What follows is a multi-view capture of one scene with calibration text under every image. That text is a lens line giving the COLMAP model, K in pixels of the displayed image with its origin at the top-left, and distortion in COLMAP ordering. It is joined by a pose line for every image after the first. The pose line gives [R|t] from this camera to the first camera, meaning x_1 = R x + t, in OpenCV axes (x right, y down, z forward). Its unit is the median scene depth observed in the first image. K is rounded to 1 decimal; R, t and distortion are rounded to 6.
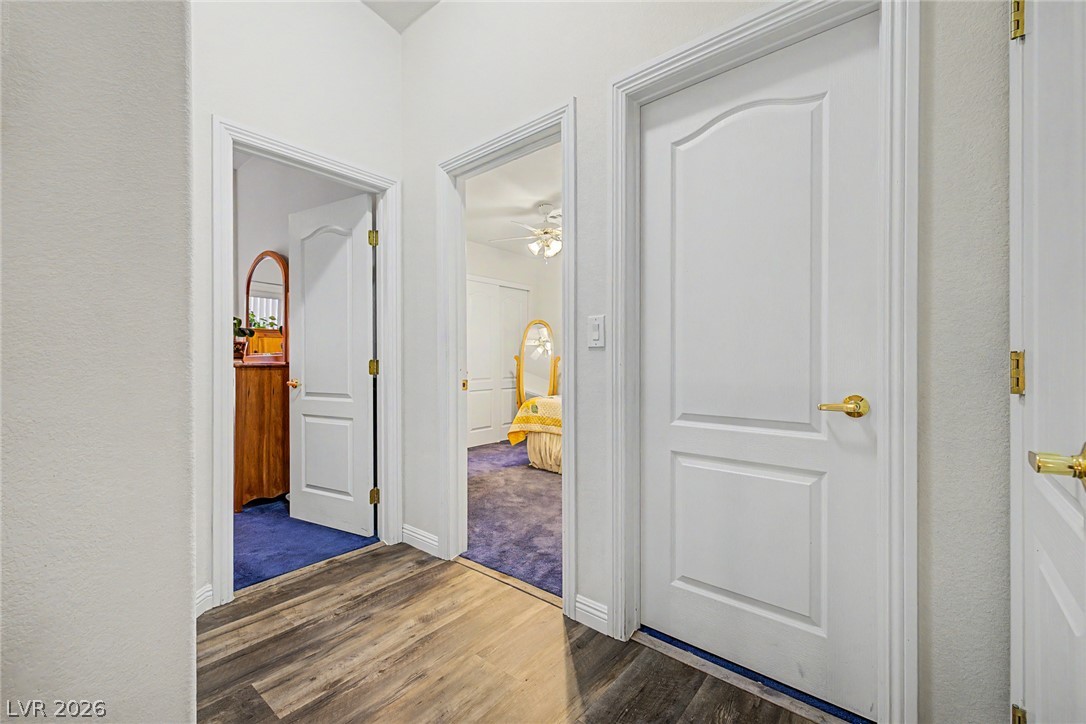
lens RADIAL K [[457.0, 0, 541.6], [0, 457.0, 358.9], [0, 0, 1]] dist [0.005097, -0.000338]
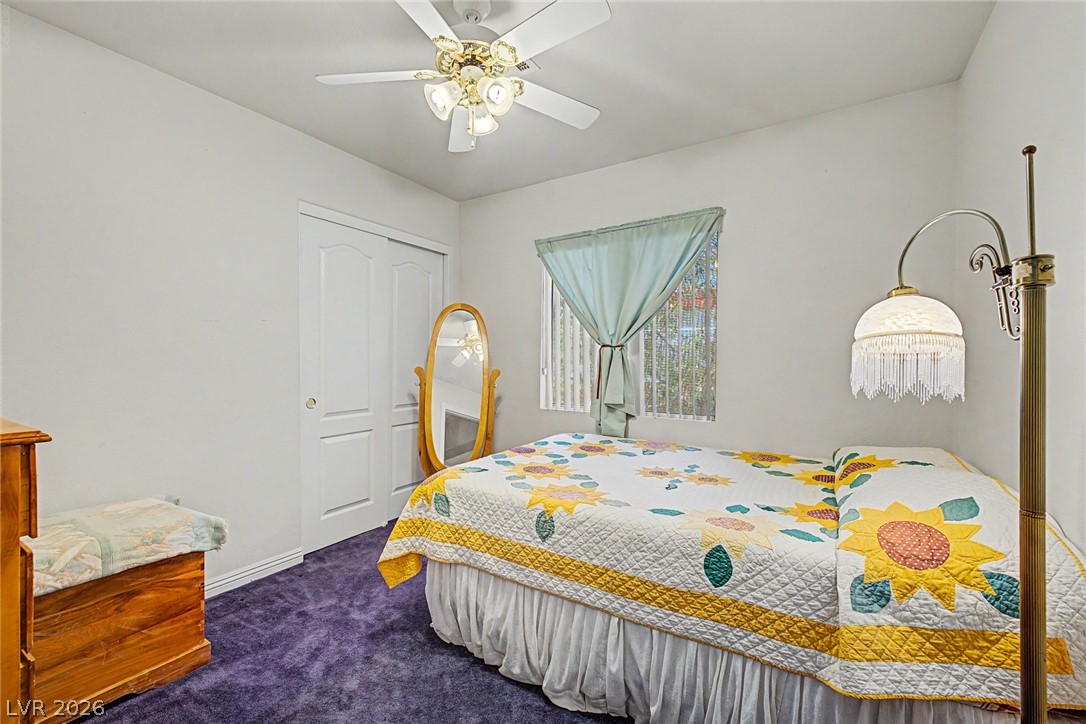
lens RADIAL K [[457.0, 0, 541.6], [0, 457.0, 358.9], [0, 0, 1]] dist [0.005097, -0.000338]
pose [[0.988933, 0.006411, 0.148224, 0.011501], [-0.006908, 0.999972, 0.002842, -0.025487], [-0.148202, -0.003834, 0.988950, 0.566247]]
